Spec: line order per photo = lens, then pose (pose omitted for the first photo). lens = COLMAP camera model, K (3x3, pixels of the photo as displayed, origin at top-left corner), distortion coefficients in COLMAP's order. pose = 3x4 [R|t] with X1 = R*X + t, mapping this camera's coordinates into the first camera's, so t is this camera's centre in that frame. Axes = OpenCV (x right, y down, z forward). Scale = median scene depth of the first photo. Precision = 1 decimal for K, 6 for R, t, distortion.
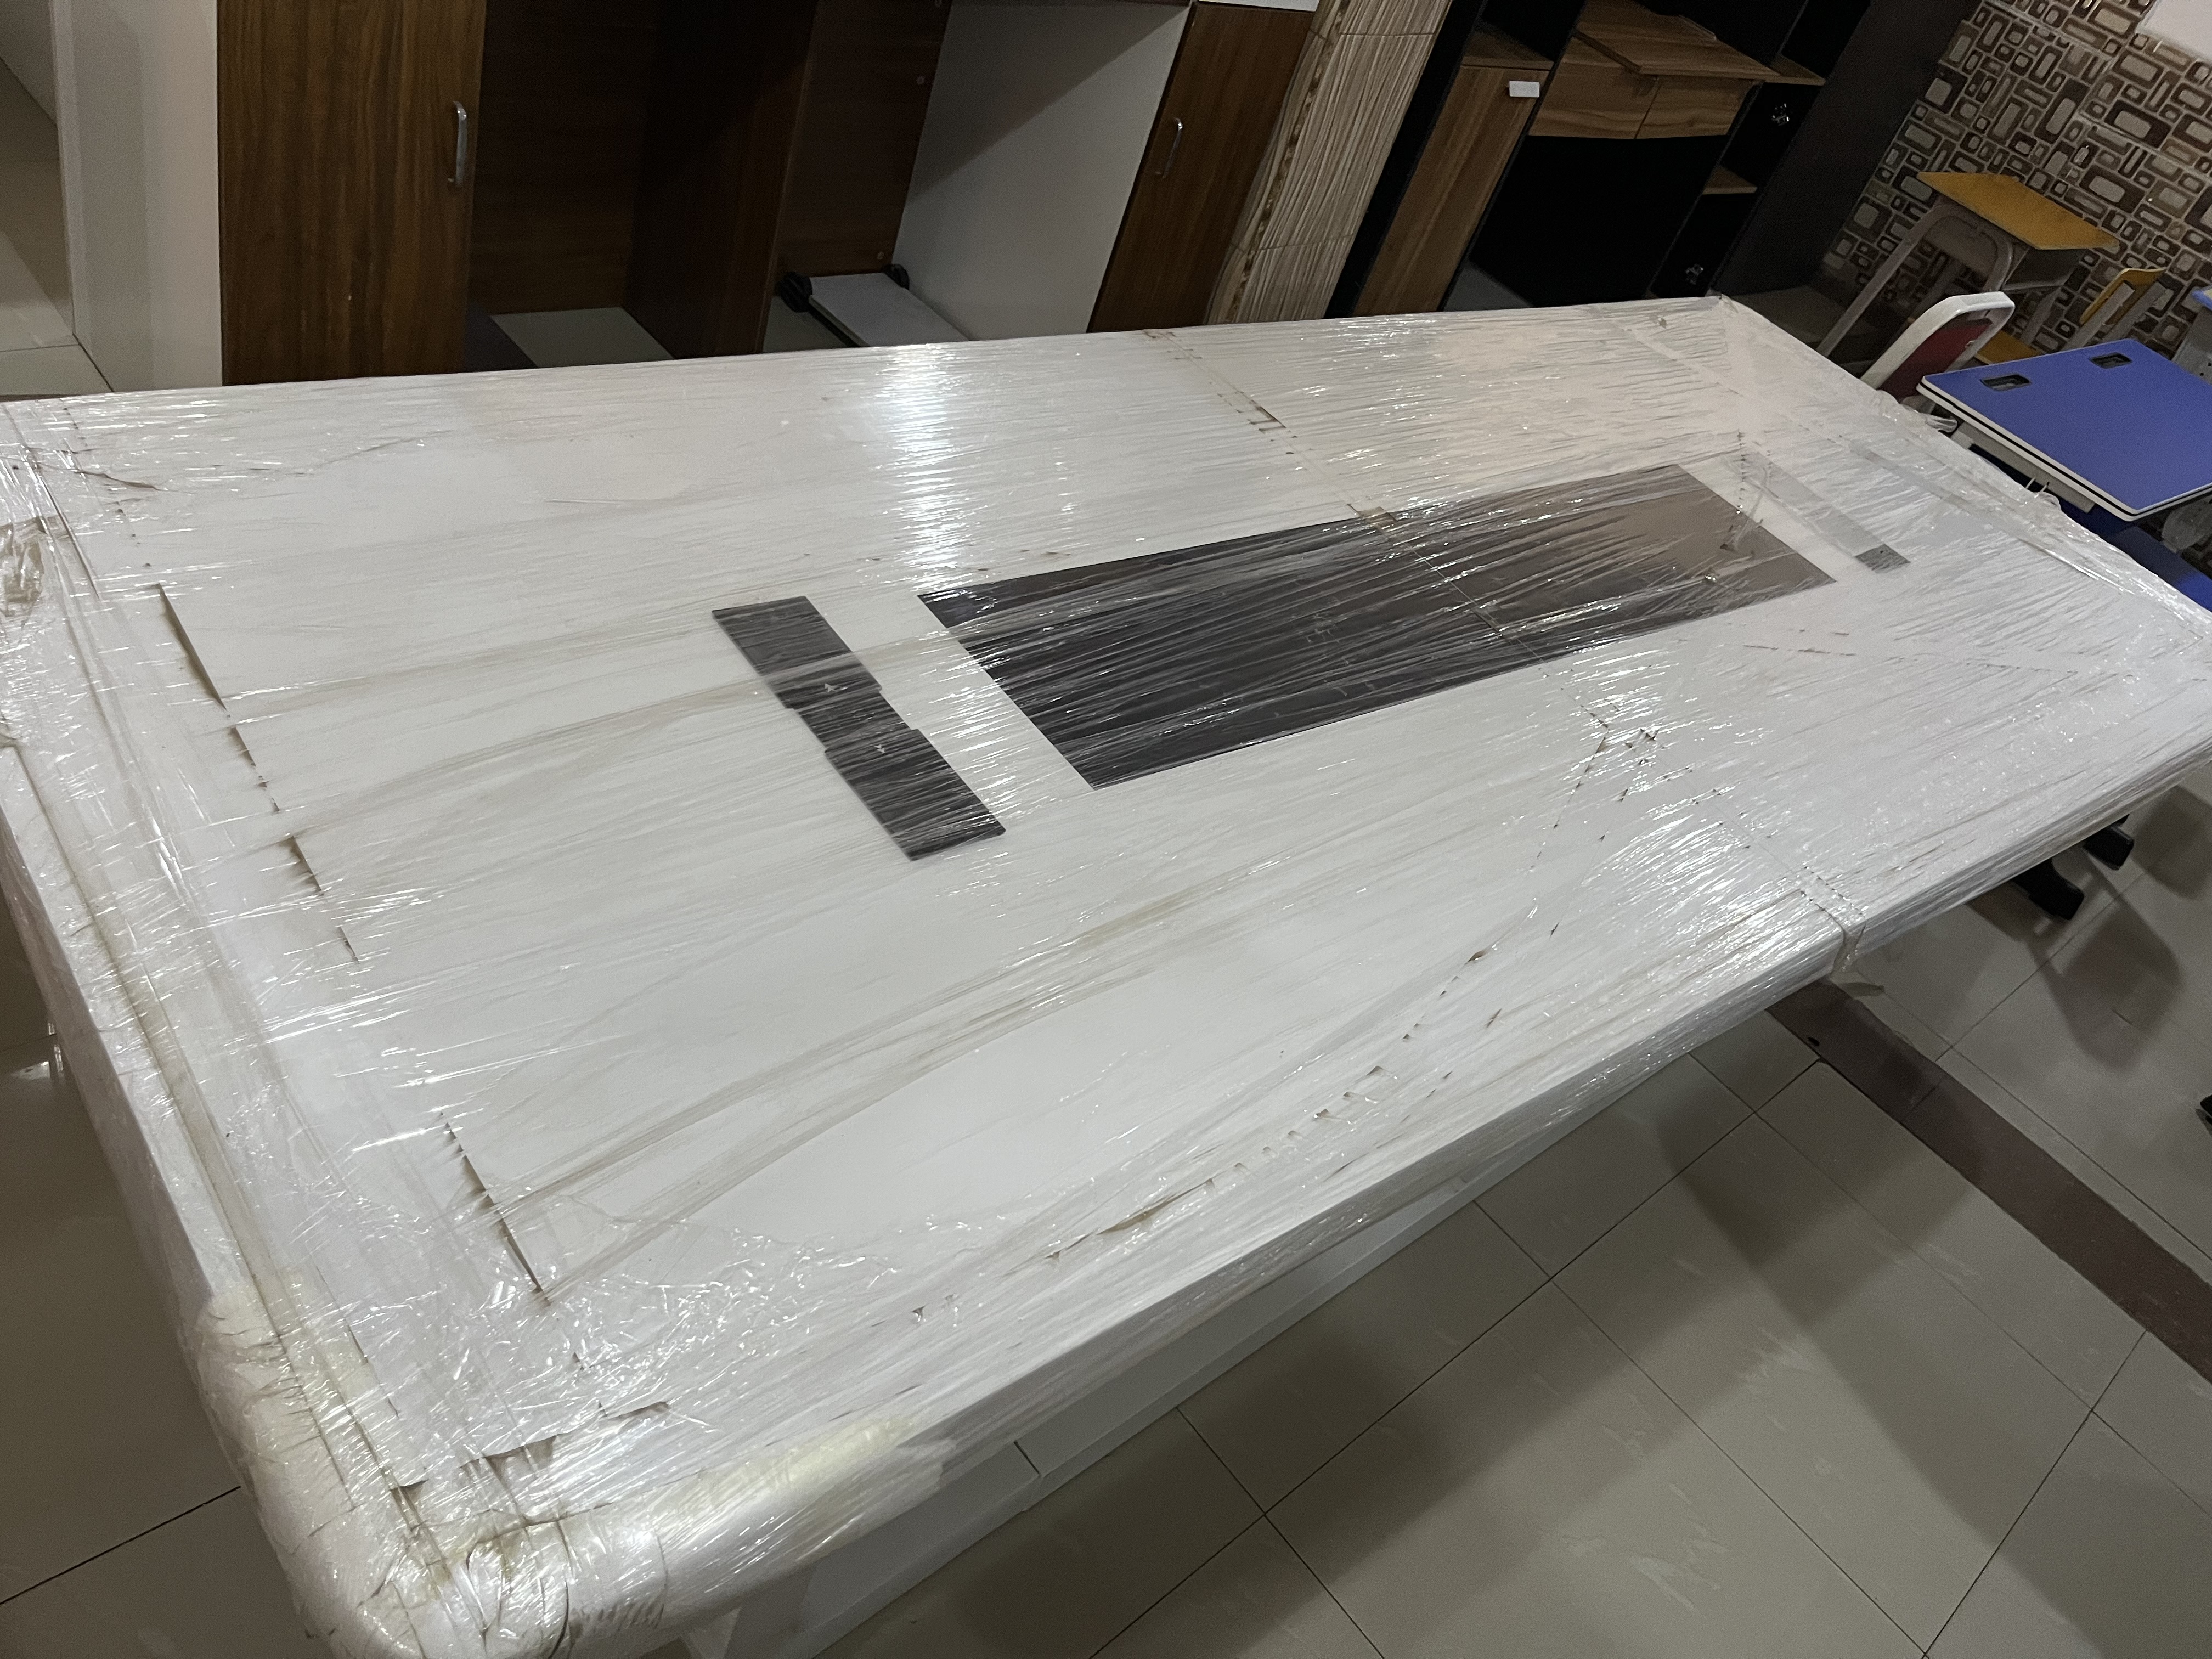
lens RADIAL K [[1689.3, 0, 1088.7], [0, 1689.3, 834.9], [0, 0, 1]] dist [0.065257, -0.096456]
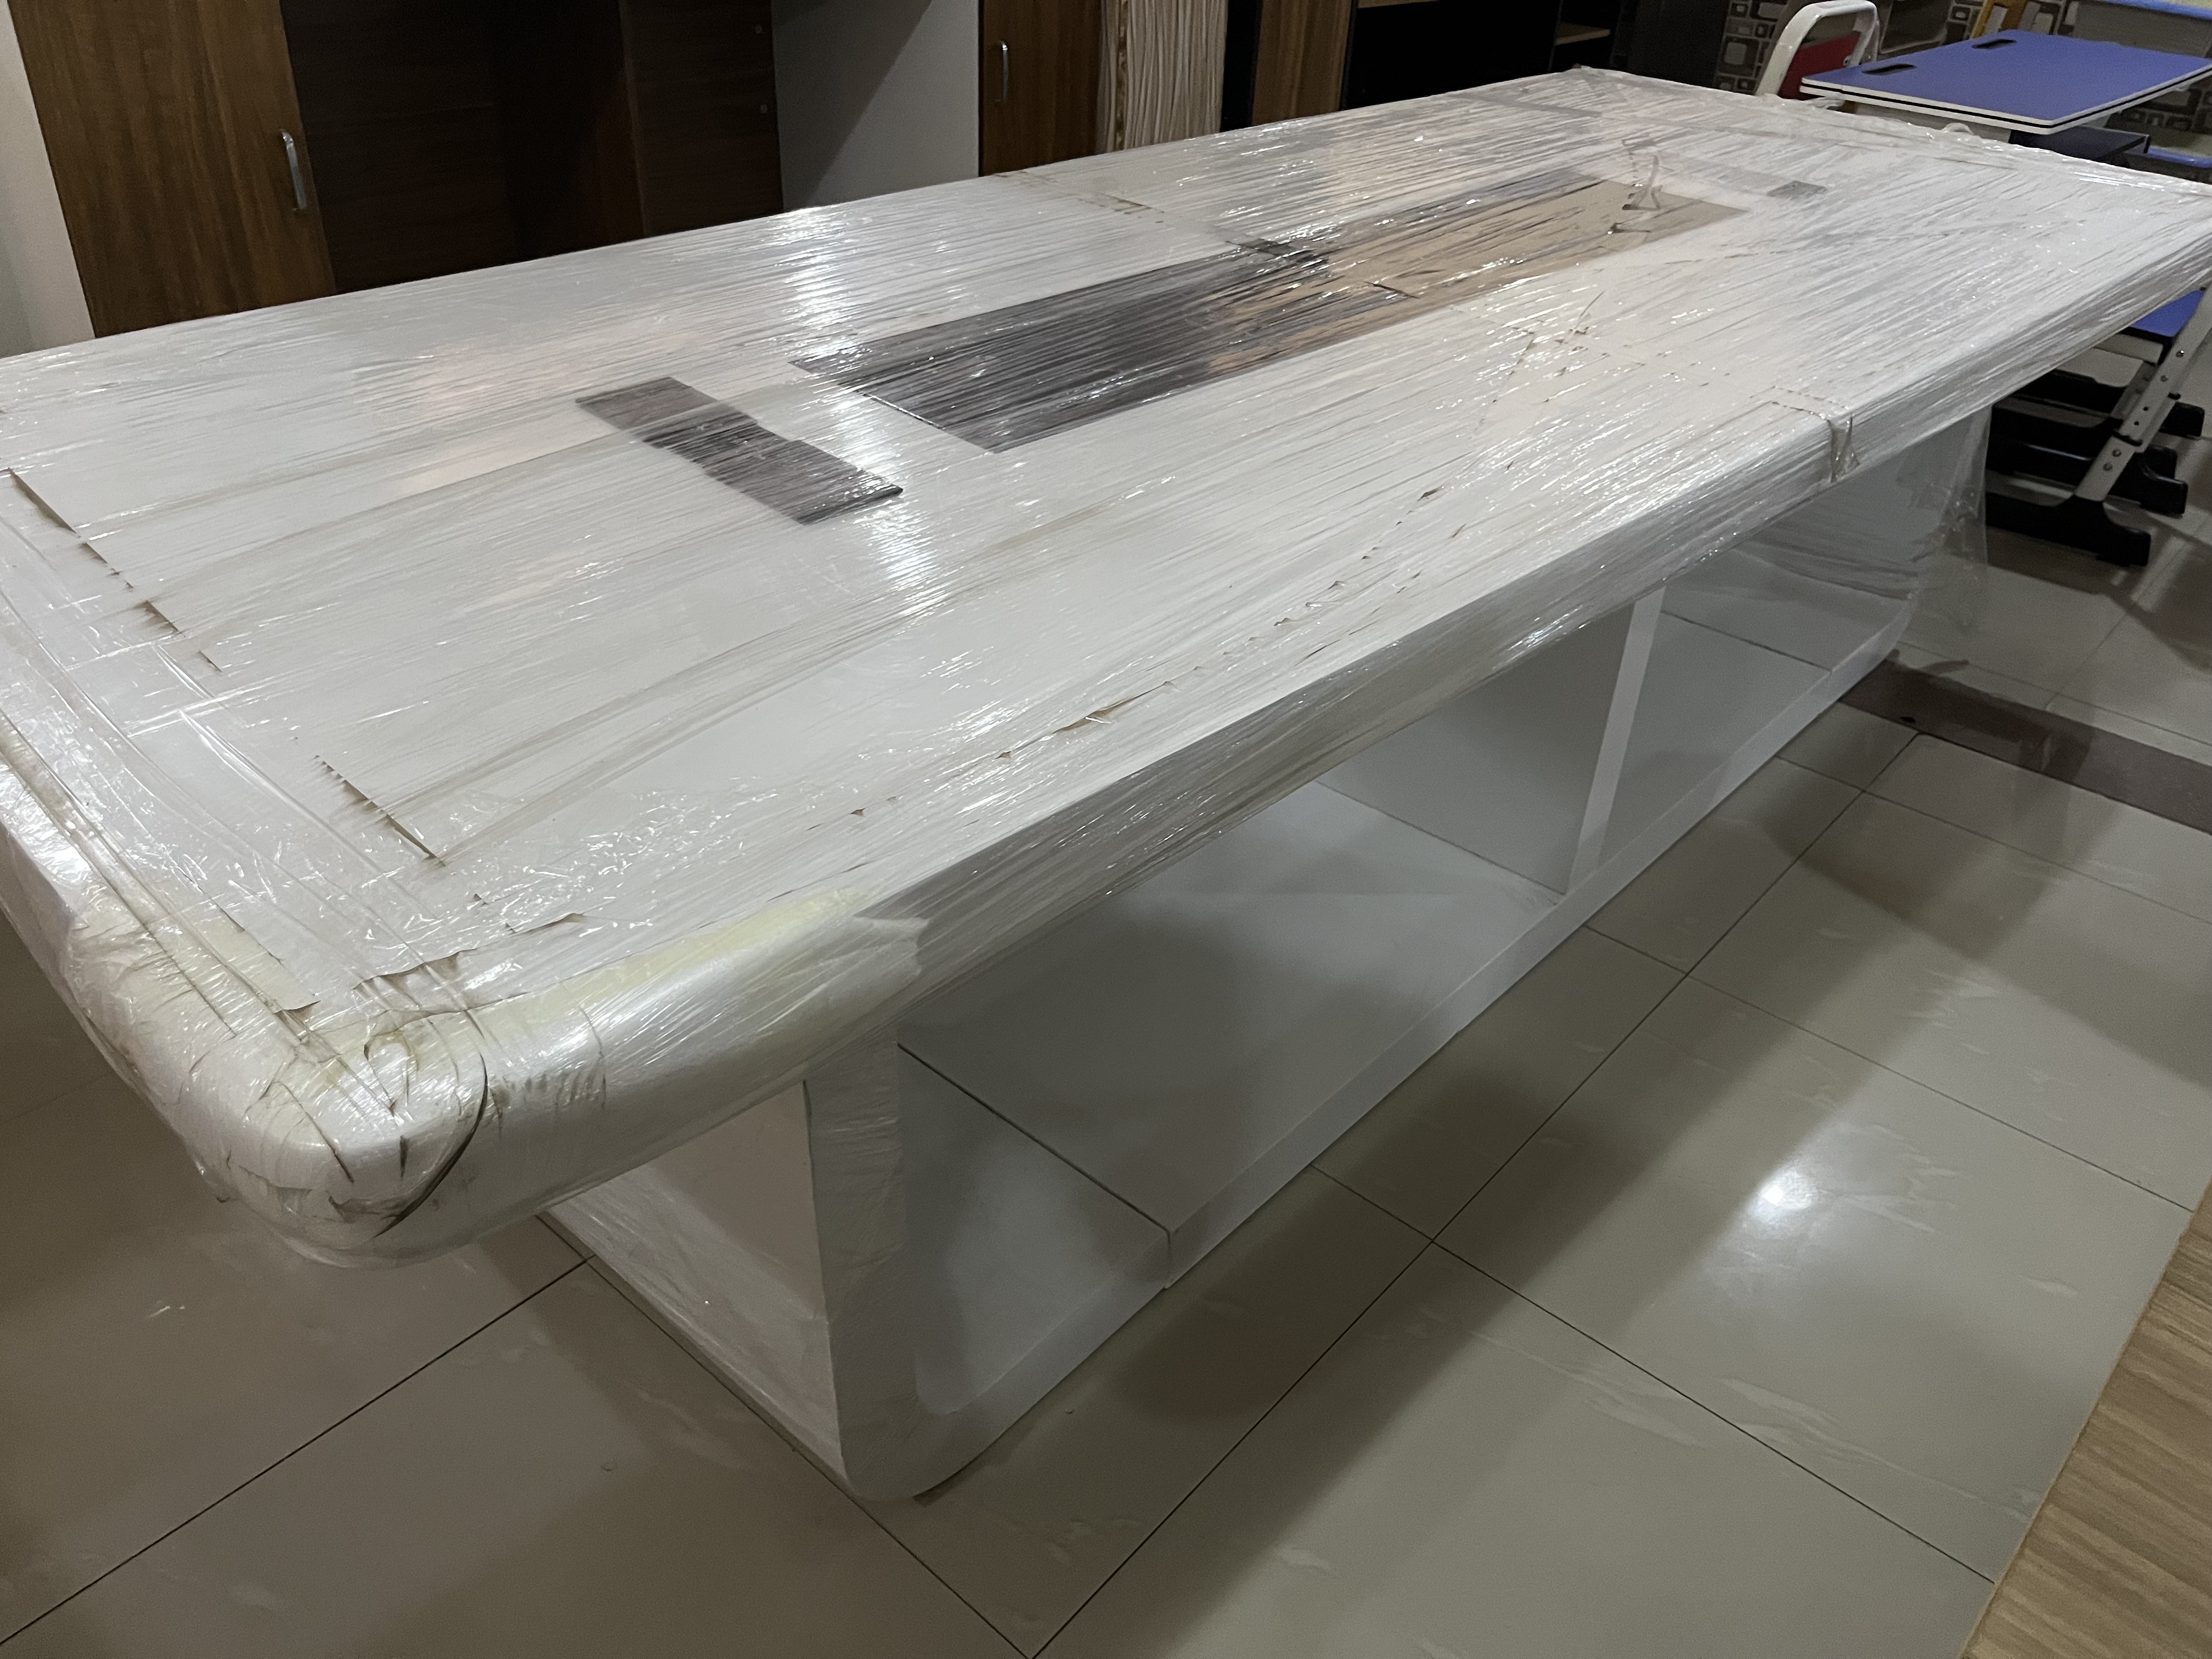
lens RADIAL K [[1688.3, 0, 1112.3], [0, 1688.3, 814.4], [0, 0, 1]] dist [0.070079, -0.111689]
pose [[0.959072, -0.280659, -0.037584, 0.033372], [0.274247, 0.953698, -0.123489, 0.221627], [0.070501, 0.108127, 0.991634, 0.055374]]
